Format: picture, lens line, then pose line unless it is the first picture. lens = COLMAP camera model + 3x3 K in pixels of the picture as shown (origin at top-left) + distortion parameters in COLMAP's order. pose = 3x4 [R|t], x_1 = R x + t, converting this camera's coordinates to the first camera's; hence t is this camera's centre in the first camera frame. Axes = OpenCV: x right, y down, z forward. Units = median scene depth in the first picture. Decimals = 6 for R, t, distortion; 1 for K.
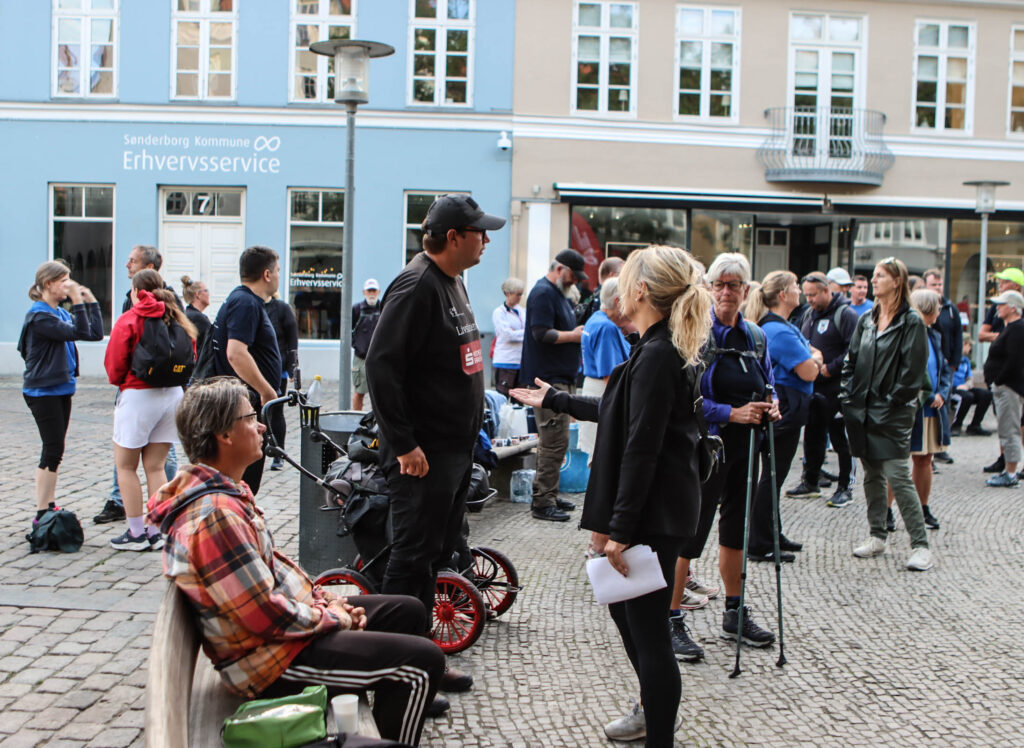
lens RADIAL K [[1342.1, 0, 512.1], [0, 1342.1, 375.1], [0, 0, 1]] dist [-0.175593, 0.000000]
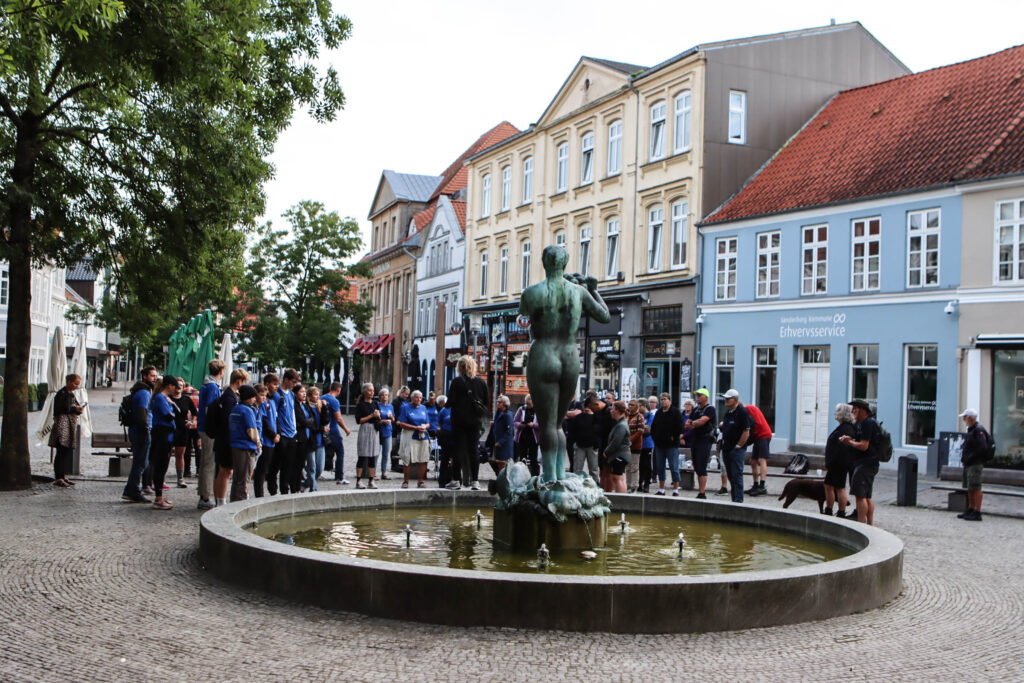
lens RADIAL K [[1146.3, 0, 512.7], [0, 1146.3, 346.3], [0, 0, 1]] dist [-0.068687, 0.000000]
pose [[0.363475, -0.036500, -0.930888, 0.957702], [-0.103050, 0.991525, -0.079114, 0.011850], [0.925887, 0.124684, 0.356634, 0.128679]]
